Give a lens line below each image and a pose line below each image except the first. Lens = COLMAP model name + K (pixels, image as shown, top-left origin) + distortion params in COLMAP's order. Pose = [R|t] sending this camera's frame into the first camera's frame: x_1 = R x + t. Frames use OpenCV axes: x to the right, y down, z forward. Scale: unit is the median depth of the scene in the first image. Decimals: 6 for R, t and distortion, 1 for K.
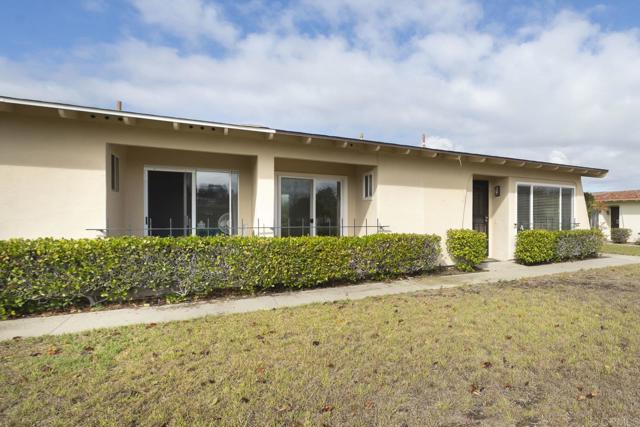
lens RADIAL K [[416.9, 0, 359.8], [0, 416.9, 206.8], [0, 0, 1]] dist [-0.009974, -0.001718]
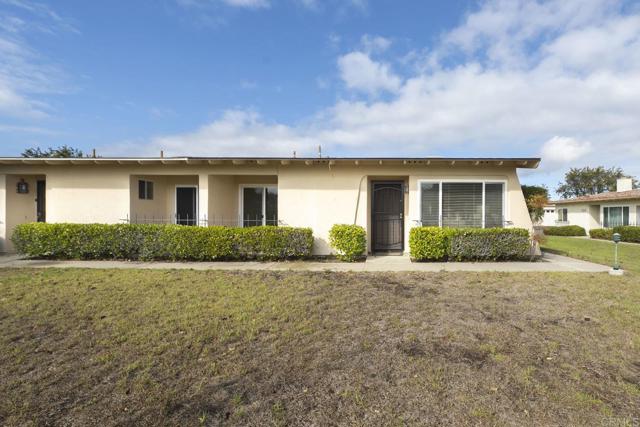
lens RADIAL K [[311.2, 0, 320.0], [0, 311.2, 213.5], [0, 0, 1]] dist [-0.001192, -0.000179]
pose [[0.812534, -0.003621, -0.582902, 0.138328], [0.008777, 0.999943, 0.006022, 0.003664], [0.582847, -0.010009, 0.812520, 0.052716]]
